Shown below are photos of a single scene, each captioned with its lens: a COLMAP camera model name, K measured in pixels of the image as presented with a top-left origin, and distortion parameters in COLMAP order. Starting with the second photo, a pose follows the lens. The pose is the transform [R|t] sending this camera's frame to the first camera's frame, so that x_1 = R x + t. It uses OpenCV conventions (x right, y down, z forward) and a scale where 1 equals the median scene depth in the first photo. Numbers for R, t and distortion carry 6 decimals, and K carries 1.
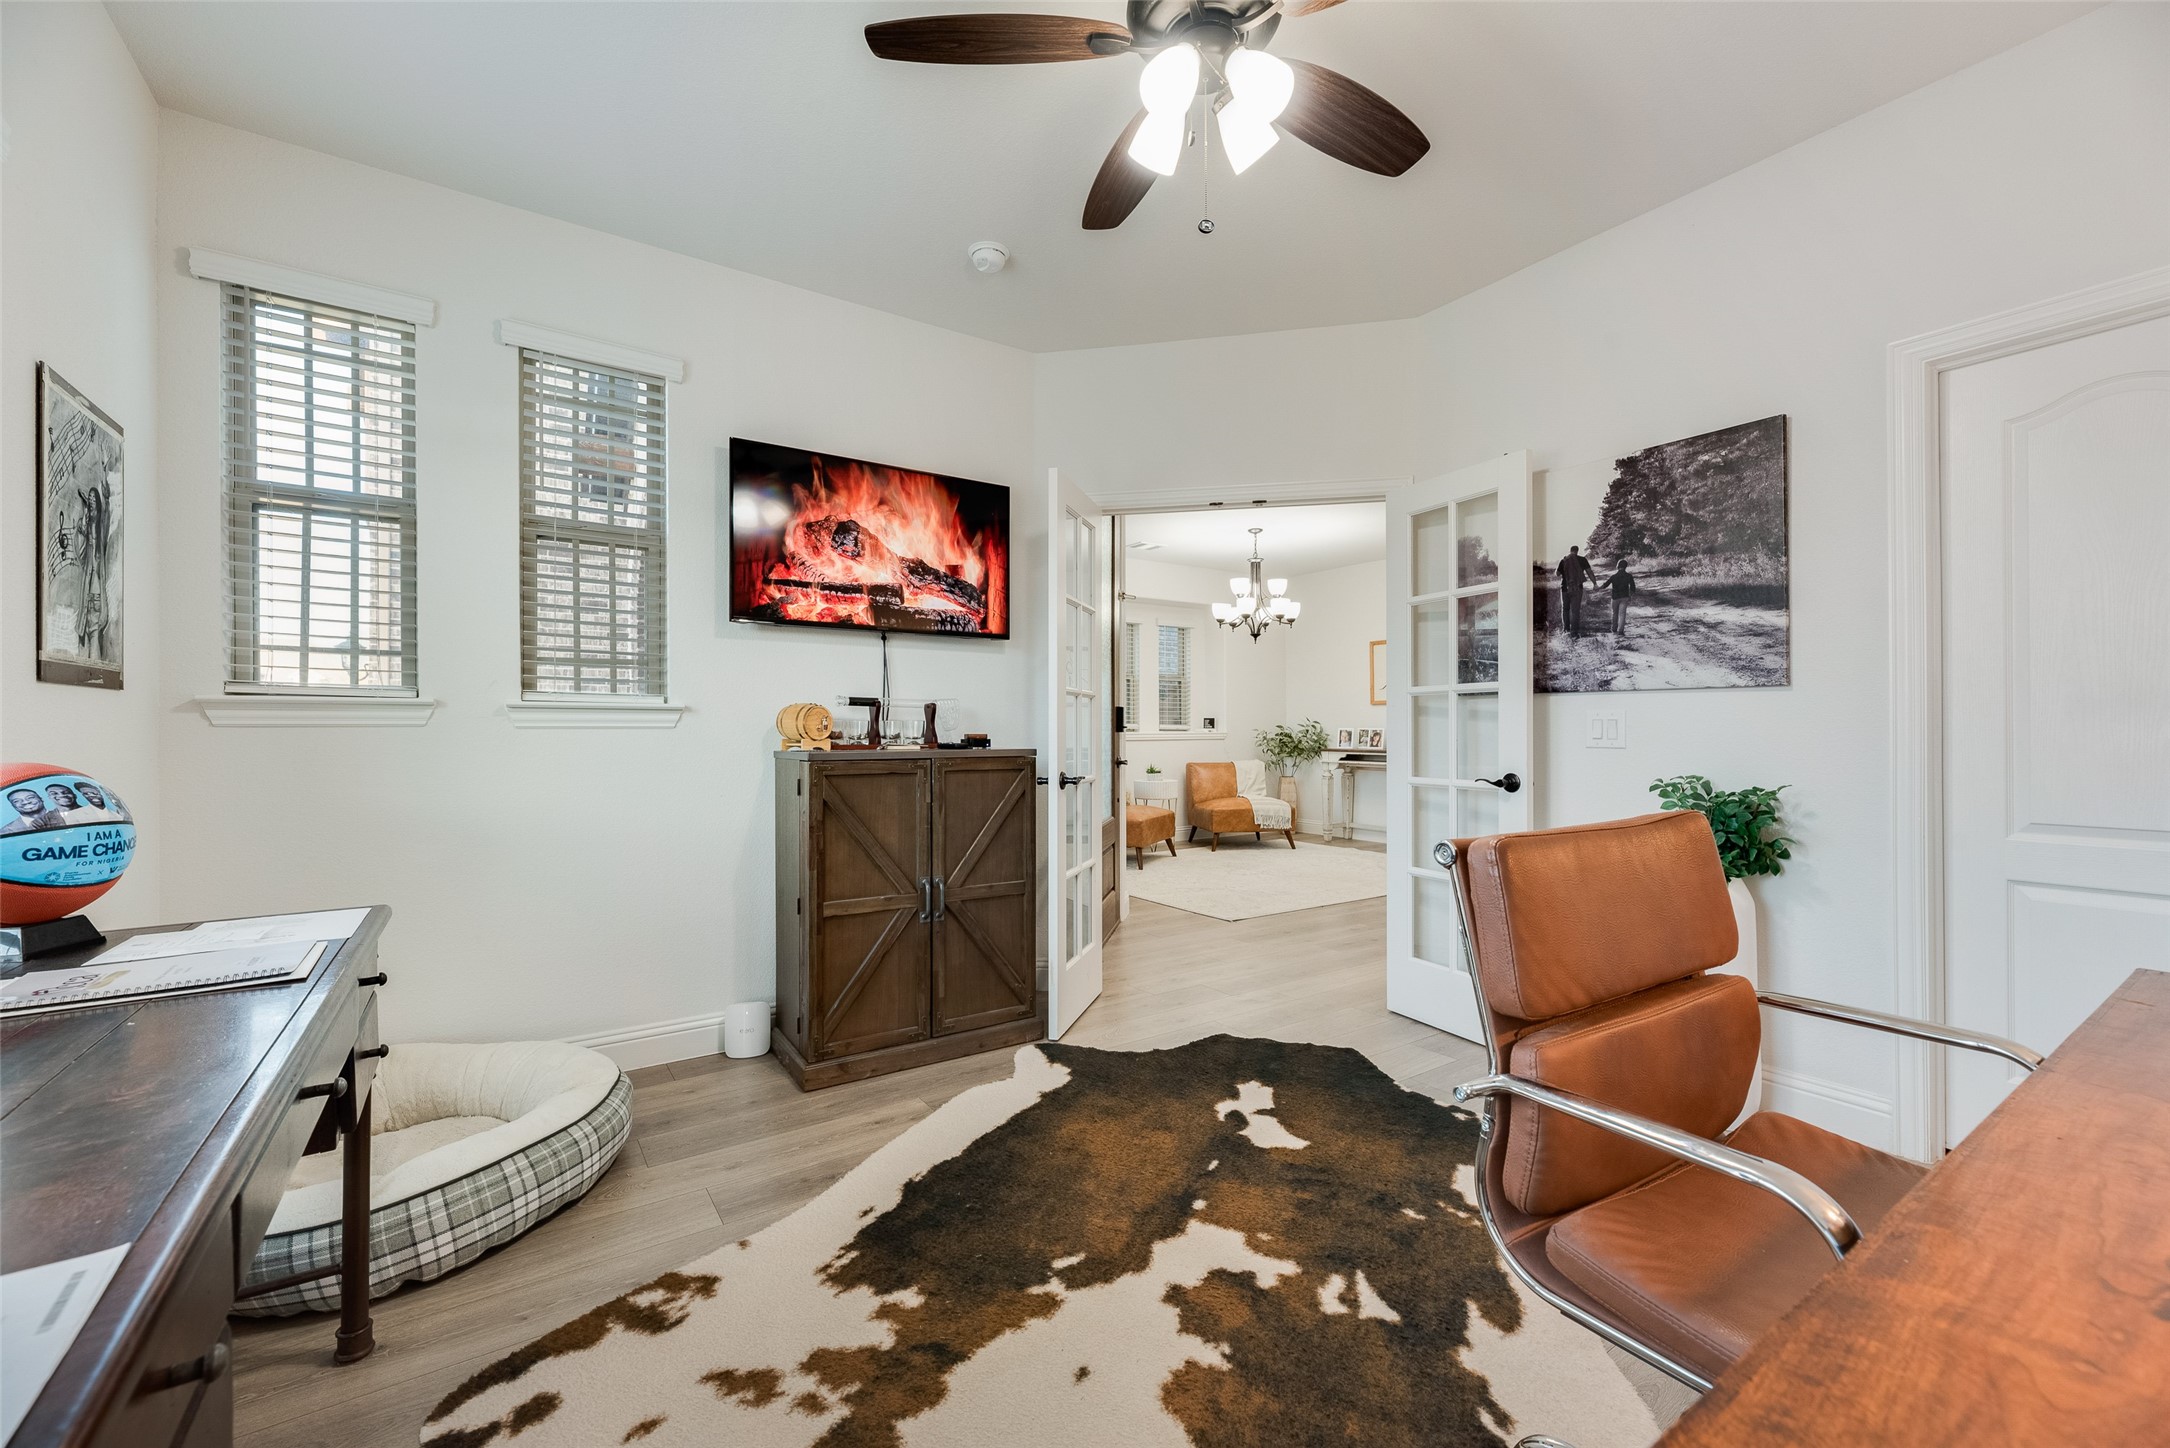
lens RADIAL K [[872.9, 0, 1085.3], [0, 872.9, 724.8], [0, 0, 1]] dist [0.003038, 0.000171]
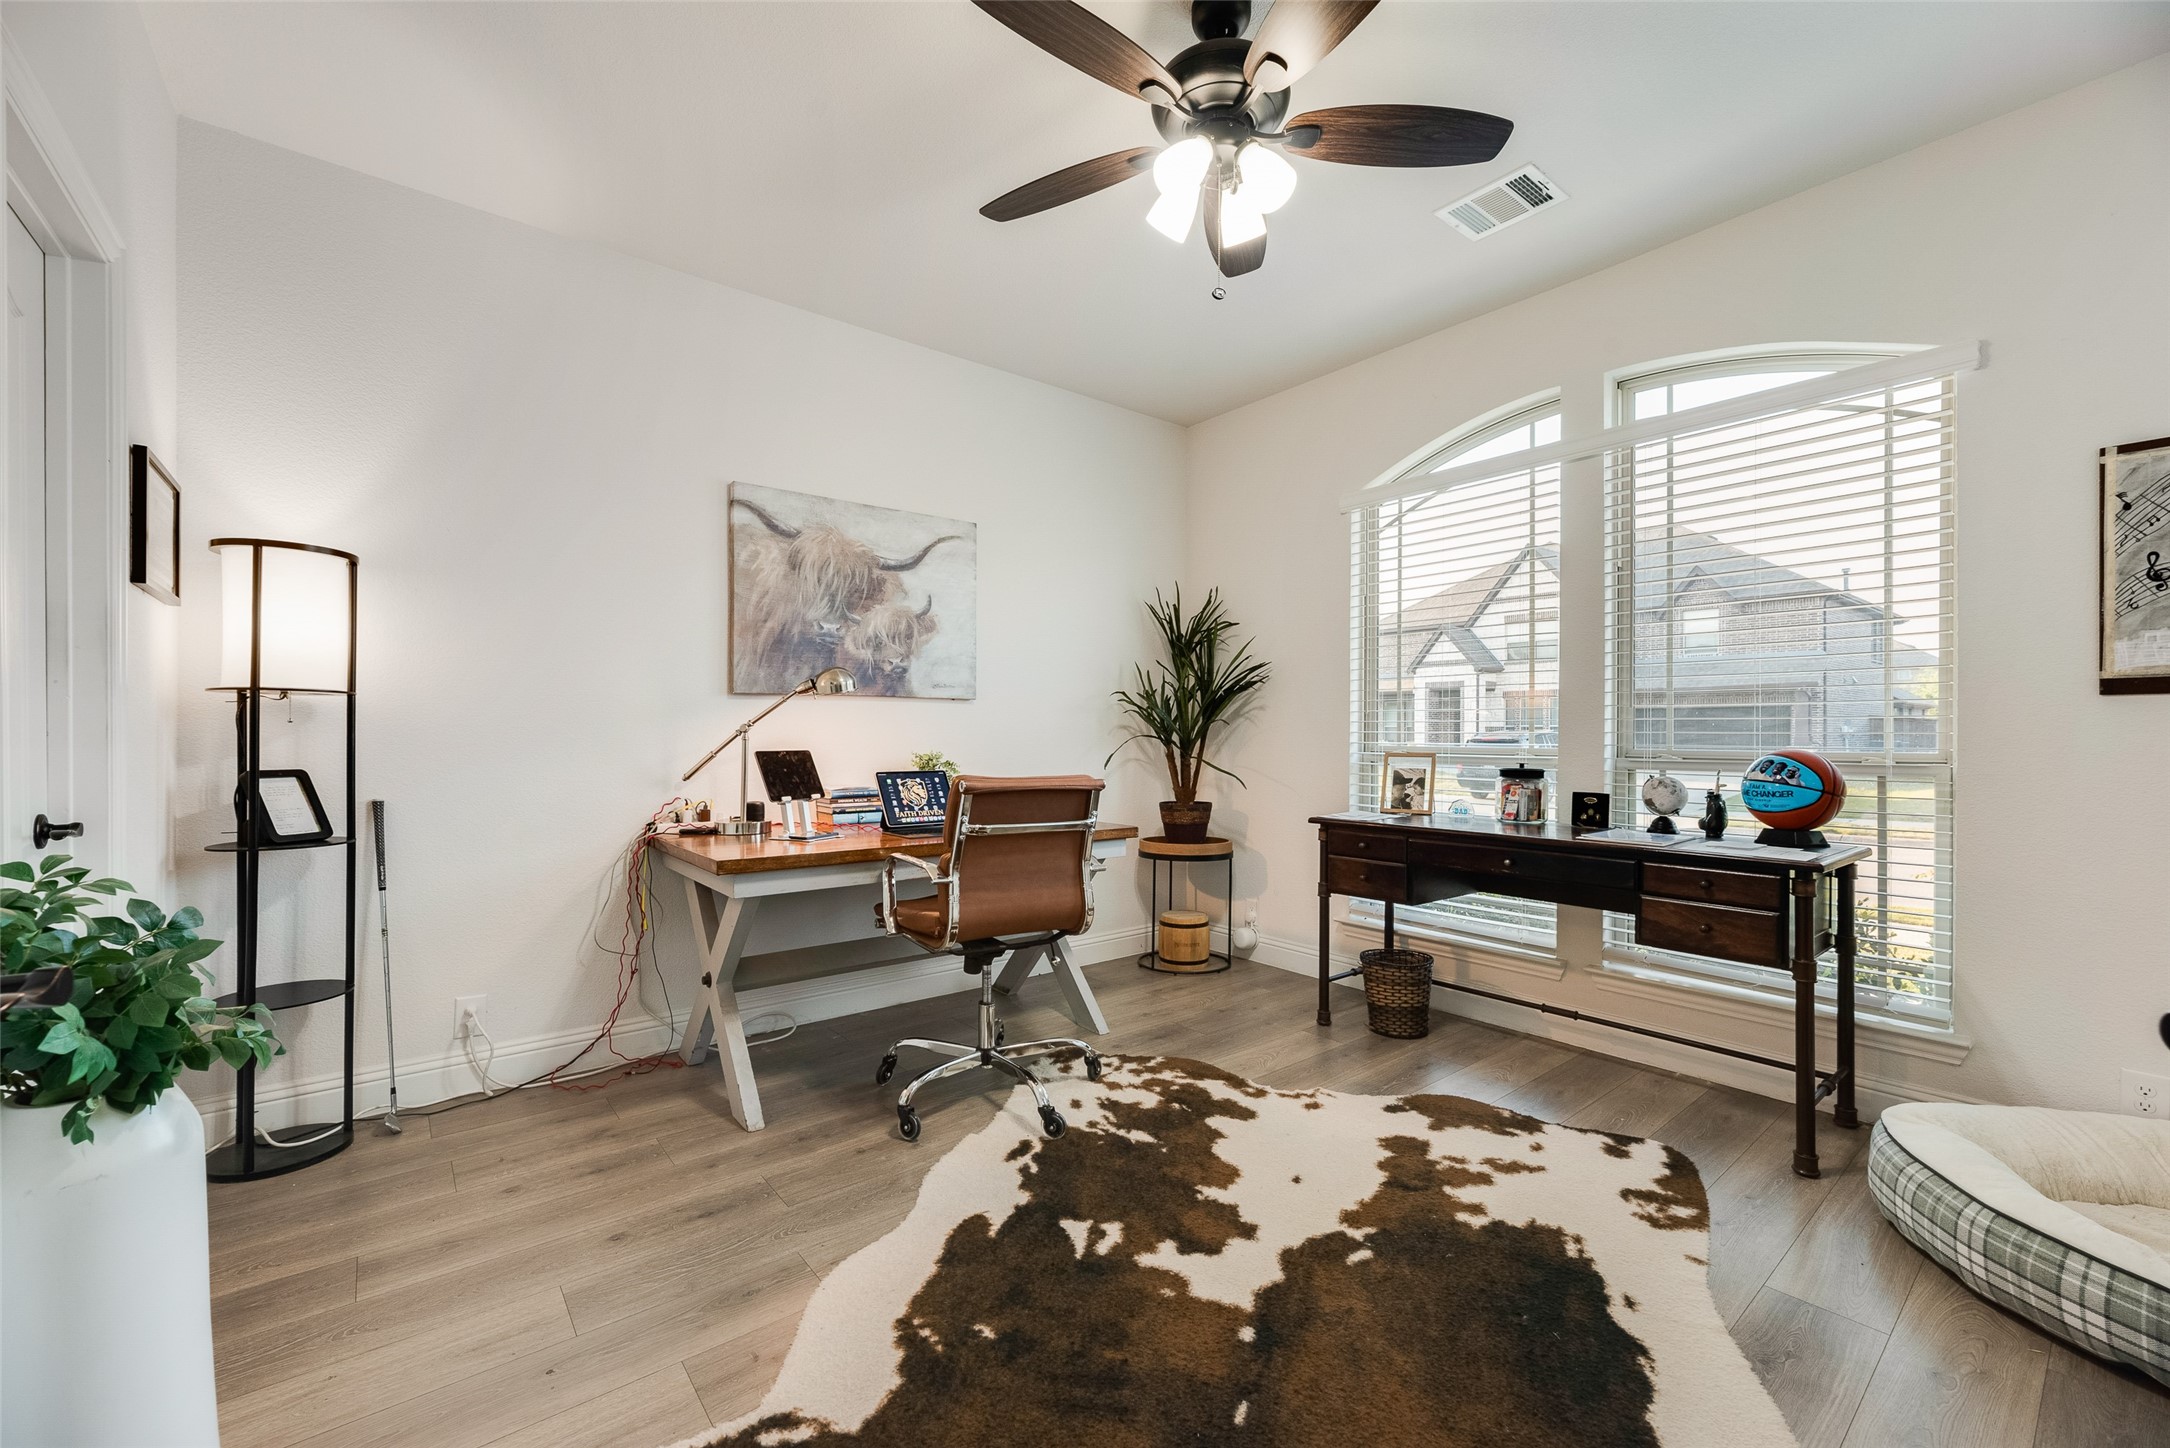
lens RADIAL K [[872.9, 0, 1086.7], [0, 872.9, 731.1], [0, 0, 1]] dist [0.003038, 0.000171]
pose [[-0.996365, 0.002553, -0.085151, 0.400425], [0.003162, 0.999970, -0.007017, 0.009021], [0.085130, -0.007261, -0.996343, 2.088818]]
